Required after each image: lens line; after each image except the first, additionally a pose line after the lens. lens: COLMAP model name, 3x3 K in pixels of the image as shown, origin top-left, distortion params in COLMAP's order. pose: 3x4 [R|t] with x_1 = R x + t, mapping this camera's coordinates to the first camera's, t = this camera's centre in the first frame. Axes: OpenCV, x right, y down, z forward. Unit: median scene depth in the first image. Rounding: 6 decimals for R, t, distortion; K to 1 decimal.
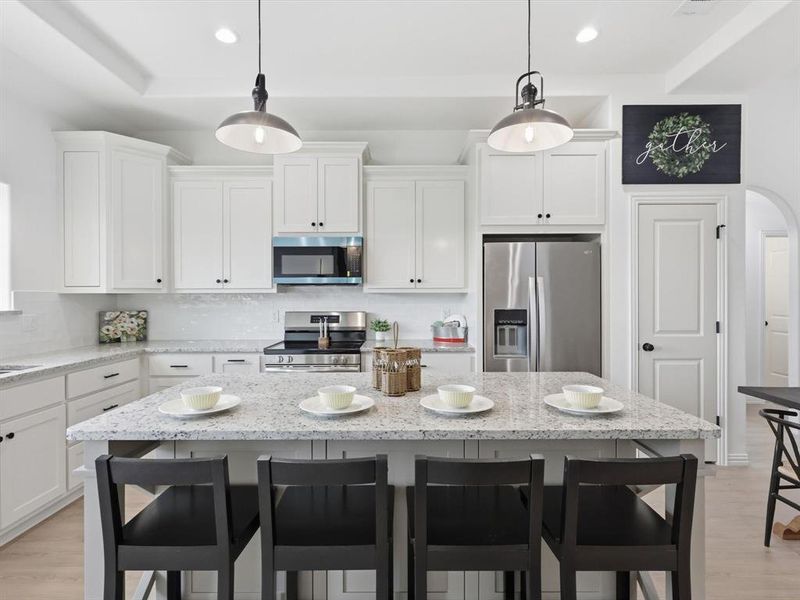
lens RADIAL K [[423.9, 0, 398.5], [0, 423.9, 297.7], [0, 0, 1]] dist [-0.000036, 0.000598]
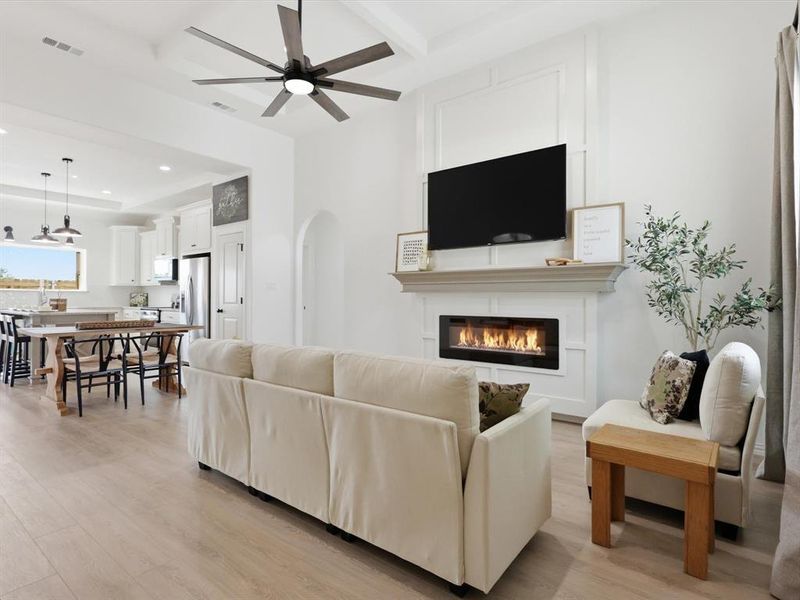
lens RADIAL K [[423.9, 0, 401.1], [0, 423.9, 294.5], [0, 0, 1]] dist [-0.000036, 0.000598]
pose [[0.790473, 0.001288, -0.612496, 2.231103], [-0.007312, 0.999946, -0.007334, 0.049254], [0.612454, 0.010276, 0.790440, -0.008422]]
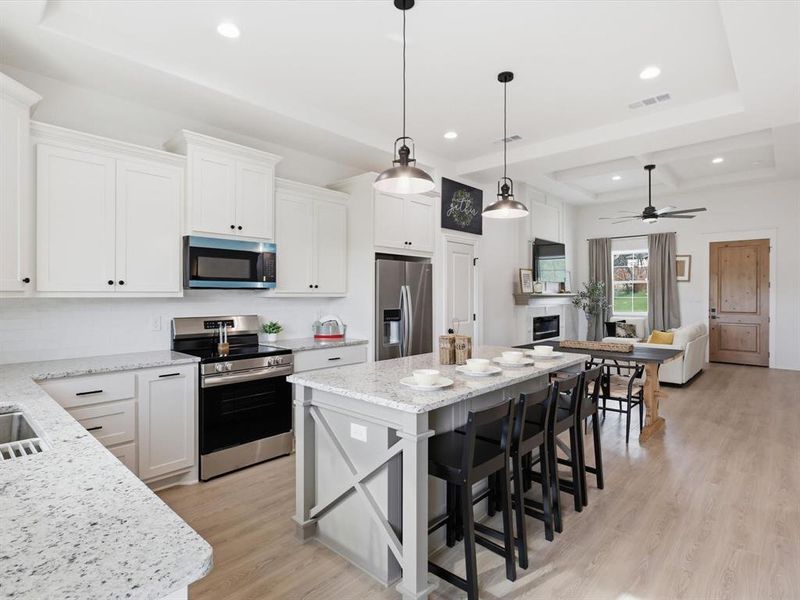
lens RADIAL K [[423.9, 0, 401.8], [0, 423.9, 295.0], [0, 0, 1]] dist [-0.000036, 0.000598]
pose [[0.675325, 0.002828, 0.737515, -0.665946], [0.001110, 0.999988, -0.004851, -0.011184], [-0.737520, 0.004095, 0.675313, 0.052663]]
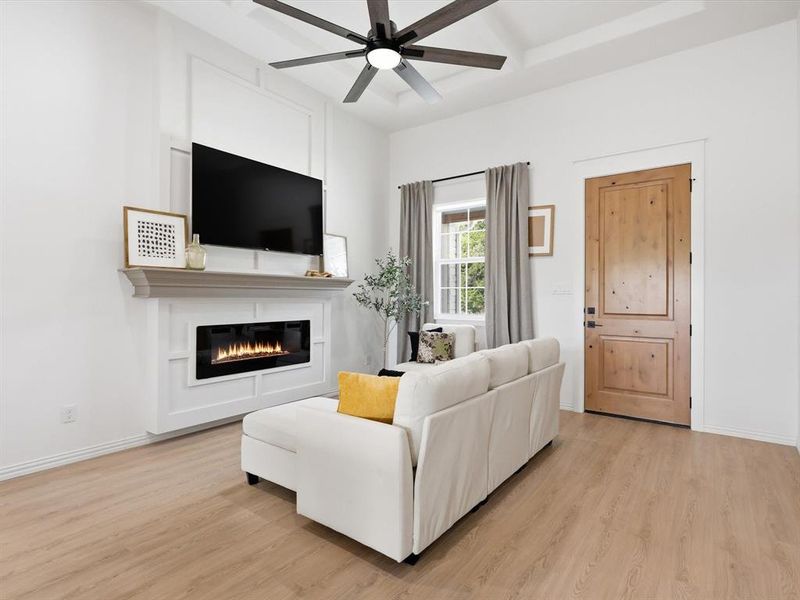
lens RADIAL K [[423.9, 0, 399.2], [0, 423.9, 293.5], [0, 0, 1]] dist [-0.000036, 0.000598]
pose [[0.596983, 0.012547, 0.802156, 0.999413], [-0.002983, 0.999905, -0.013420, 0.035165], [-0.802249, 0.005619, 0.596964, 0.085204]]
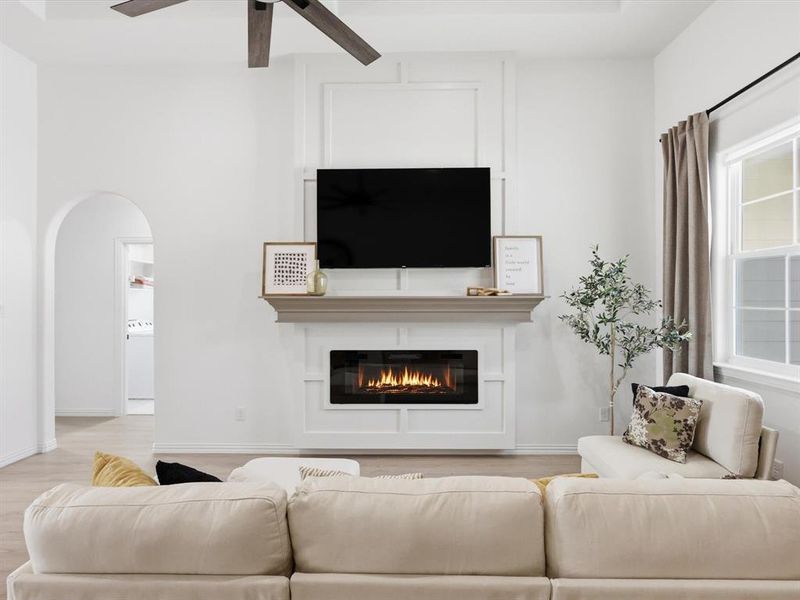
lens RADIAL K [[423.9, 0, 398.5], [0, 423.9, 297.0], [0, 0, 1]] dist [-0.000036, 0.000598]
pose [[0.999874, 0.001933, -0.015746, 1.711322], [-0.002084, 0.999952, -0.009610, -0.018268], [0.015726, 0.009642, 0.999830, 0.061966]]
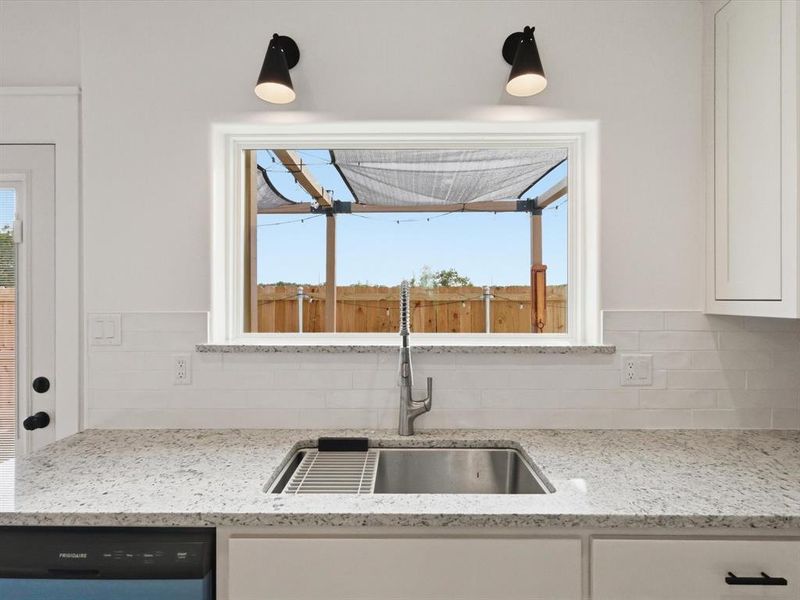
lens RADIAL K [[423.9, 0, 399.2], [0, 423.9, 299.2], [0, 0, 1]] dist [-0.000036, 0.000598]
pose [[-0.013258, 0.005660, -0.999896, -0.292706], [-0.001714, 0.999982, 0.005683, -0.027263], [0.999911, 0.001789, -0.013248, 0.614556]]
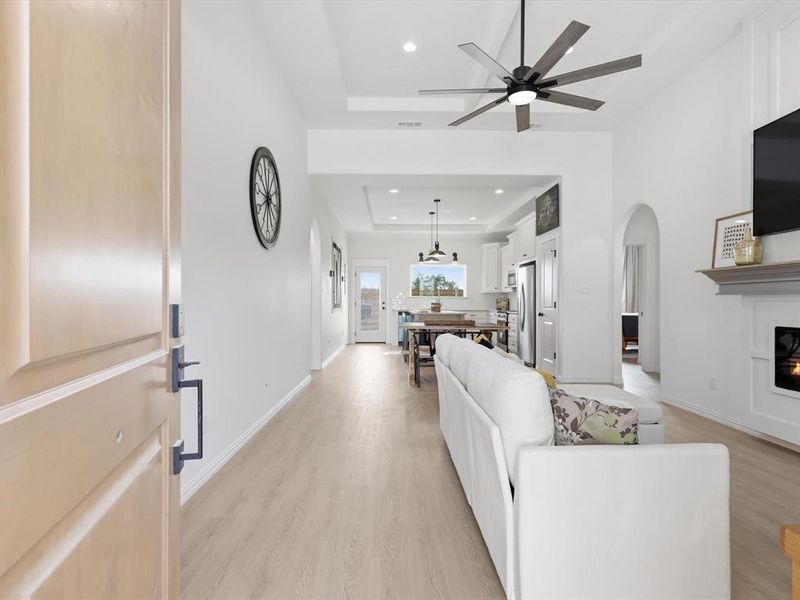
lens RADIAL K [[423.9, 0, 398.5], [0, 423.9, 301.8], [0, 0, 1]] dist [-0.000036, 0.000598]
pose [[0.015983, 0.003479, -0.999866, 2.429441], [-0.007043, 0.999970, 0.003367, 0.051583], [0.999847, 0.006989, 0.016007, 0.263555]]
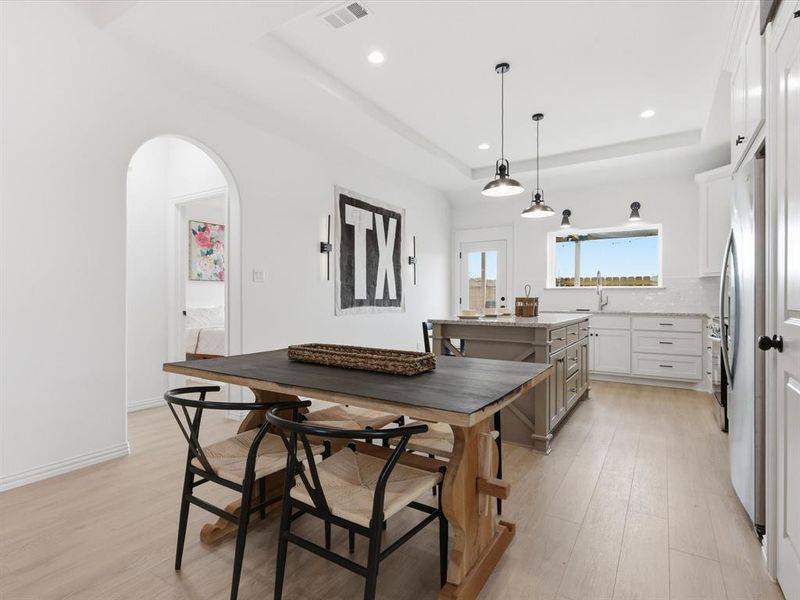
lens RADIAL K [[423.9, 0, 397.6], [0, 423.9, 296.0], [0, 0, 1]] dist [-0.000036, 0.000598]
pose [[-0.534249, -0.001524, -0.845326, 1.147574], [-0.004779, 0.999988, 0.001217, 0.059709], [0.845313, 0.004690, -0.534250, 0.837663]]
